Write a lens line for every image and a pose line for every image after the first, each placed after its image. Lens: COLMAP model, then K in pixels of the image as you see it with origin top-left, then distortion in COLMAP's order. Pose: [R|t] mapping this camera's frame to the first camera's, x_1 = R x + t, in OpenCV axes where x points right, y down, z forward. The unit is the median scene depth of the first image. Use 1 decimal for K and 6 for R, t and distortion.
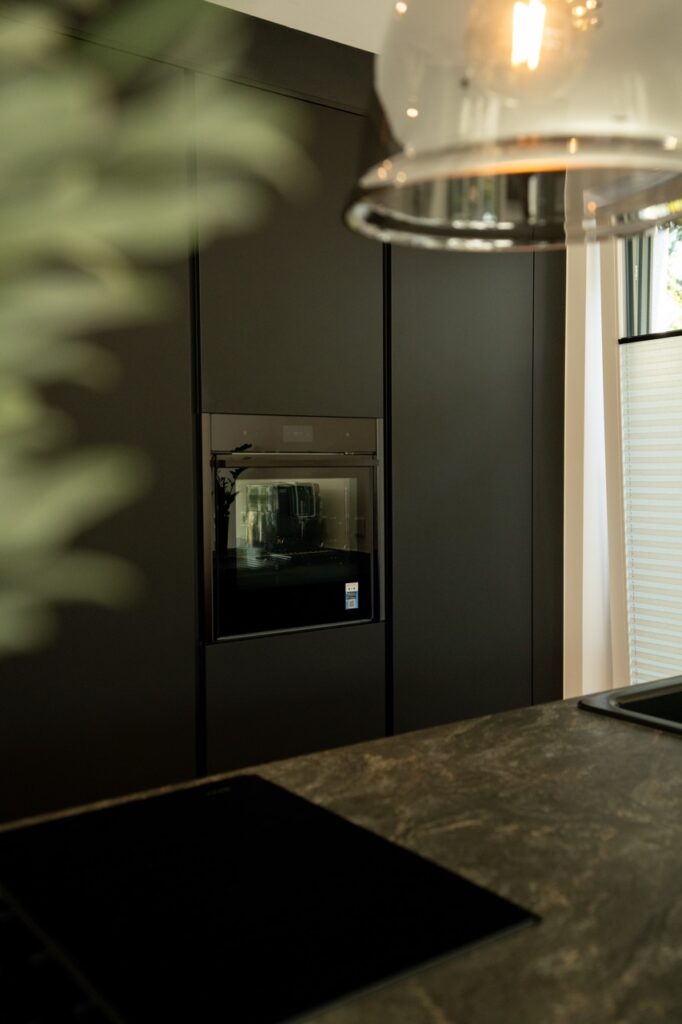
lens RADIAL K [[954.8, 0, 341.5], [0, 954.8, 512.6], [0, 0, 1]] dist [0.003613, 0.000000]
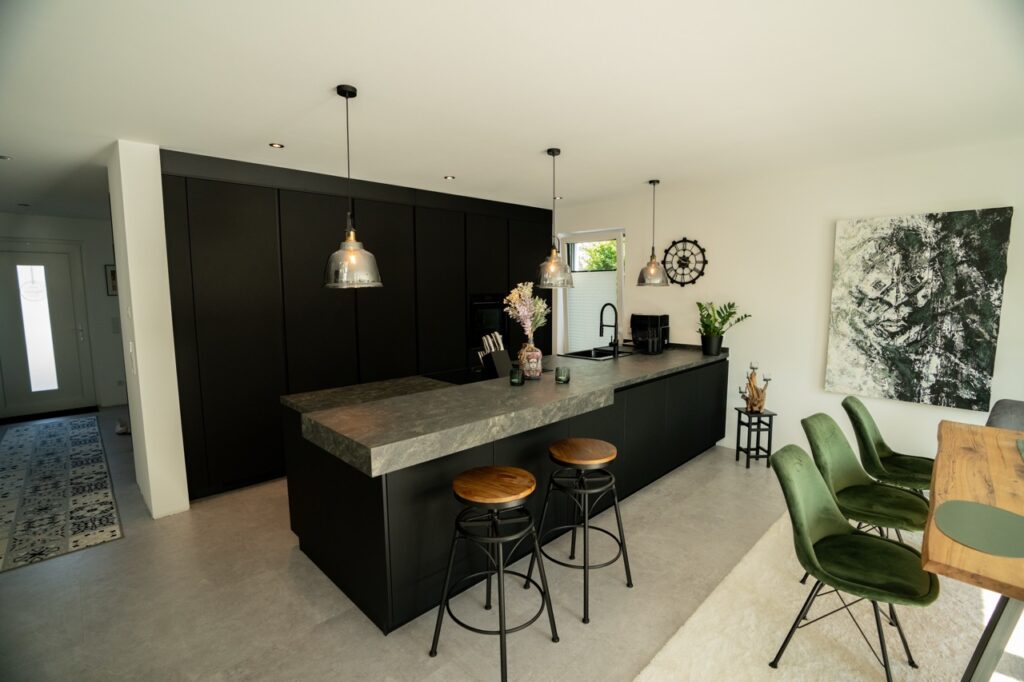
lens RADIAL K [[459.6, 0, 508.4], [0, 459.6, 334.7], [0, 0, 1]] dist [-0.037754, 0.004355]
pose [[0.989371, -0.012612, 0.144869, -0.236782], [0.005761, 0.998849, 0.047615, -0.020222], [-0.145303, -0.046275, 0.988305, -0.891835]]
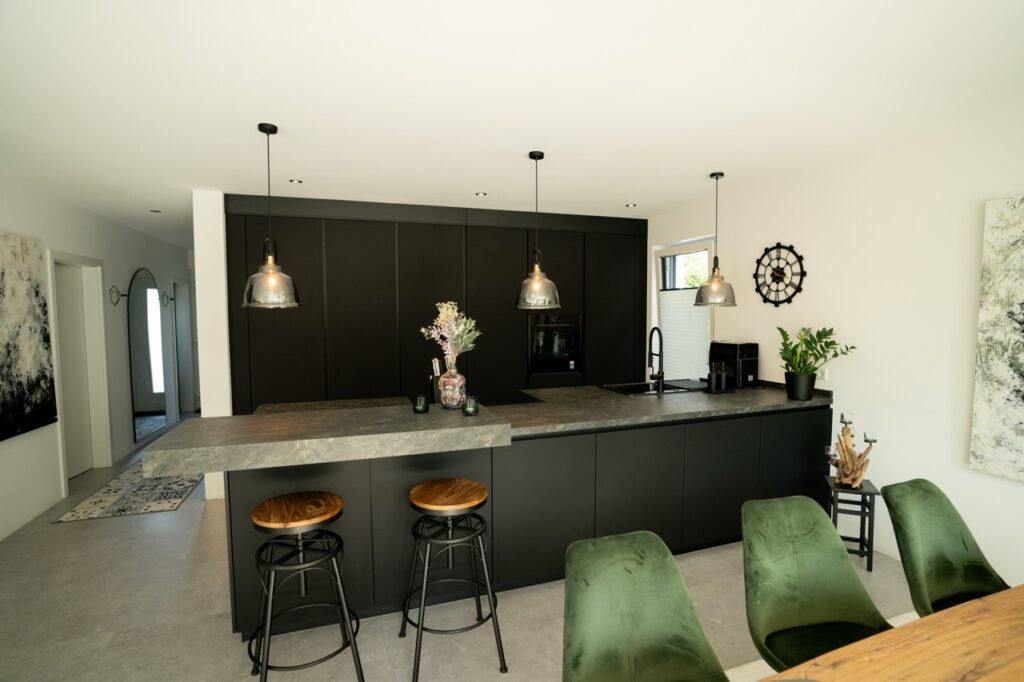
lens RADIAL K [[478.7, 0, 515.5], [0, 478.7, 342.1], [0, 0, 1]] dist [-0.026603, 0.006085]
pose [[0.961625, 0.020347, -0.273612, 0.299302], [-0.017046, 0.999750, 0.014436, -0.021537], [0.273837, -0.009218, 0.961732, -0.797246]]
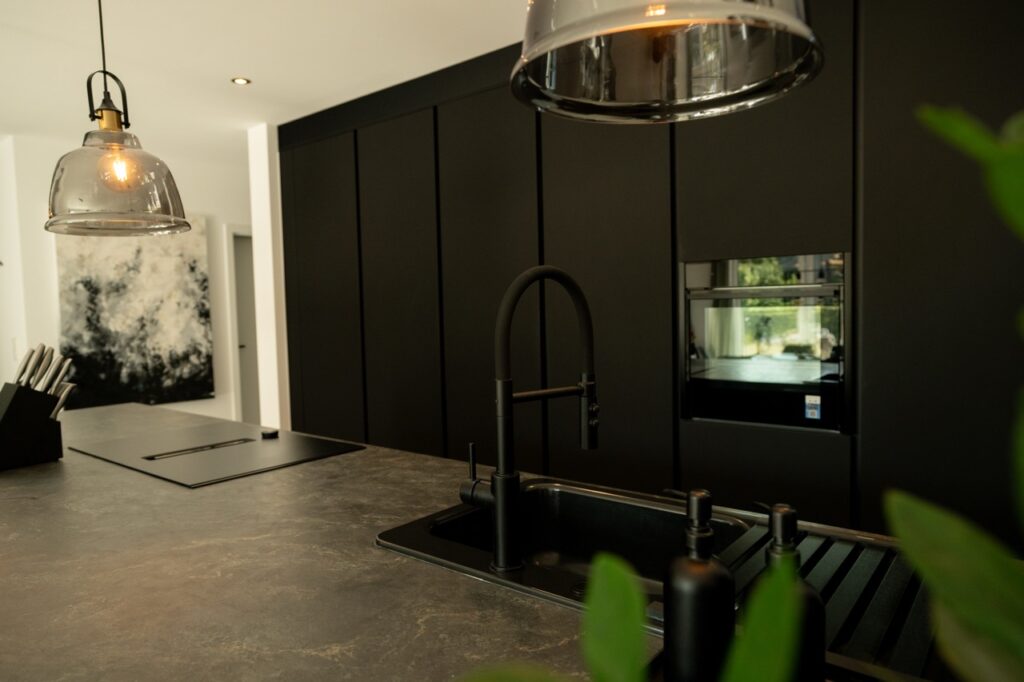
lens RADIAL K [[660.8, 0, 509.4], [0, 660.8, 346.8], [0, 0, 1]] dist [0.002835, 0.000236]
pose [[0.268449, 0.061863, -0.961305, 0.685029], [-0.022889, 0.998064, 0.057836, -0.025025], [0.963022, 0.006477, 0.269345, 0.423065]]
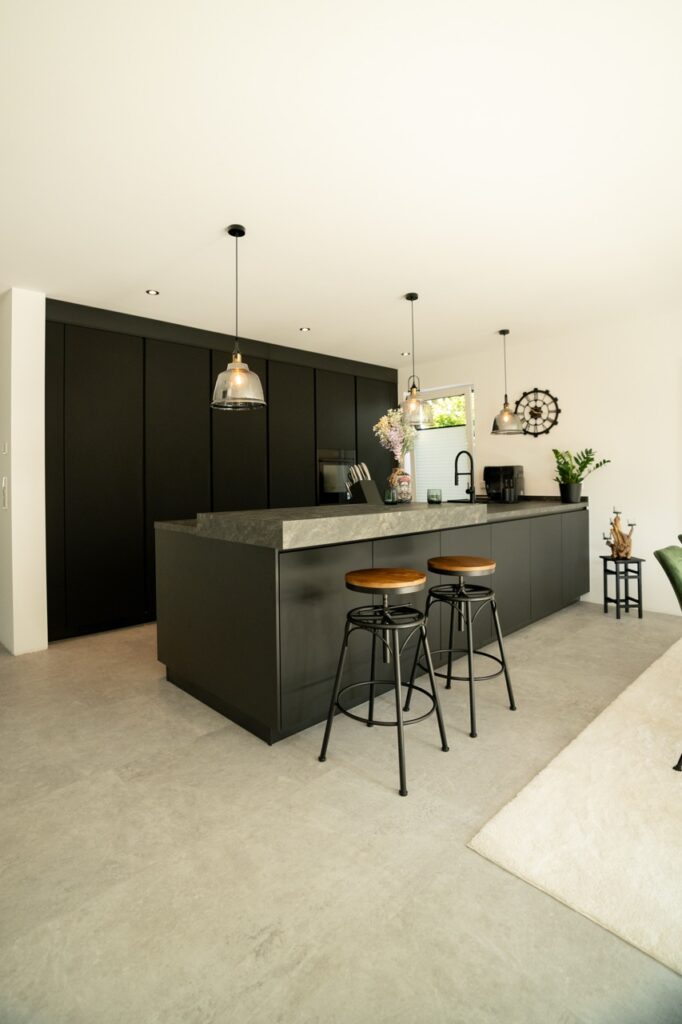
lens RADIAL K [[487.8, 0, 311.0], [0, 487.8, 470.2], [0, 0, 1]] dist [-0.047584, 0.009639]
pose [[0.994700, -0.001882, 0.102800, -0.346281], [0.008669, 0.997807, -0.065617, 0.112000], [-0.102451, 0.066161, 0.992535, -0.959245]]
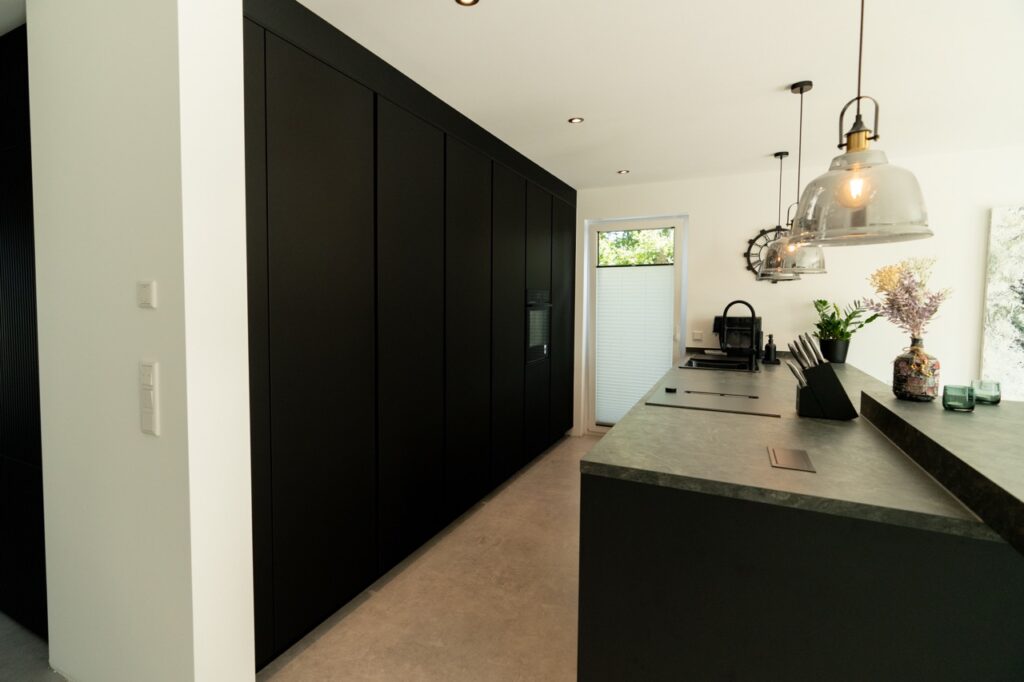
lens RADIAL K [[487.8, 0, 437.7], [0, 487.8, 322.4], [0, 0, 1]] dist [-0.047584, 0.009639]
pose [[0.930428, -0.005534, 0.366433, -0.876661], [0.009552, 0.999912, -0.009152, 0.012074], [-0.366350, 0.012015, 0.930400, -0.321096]]
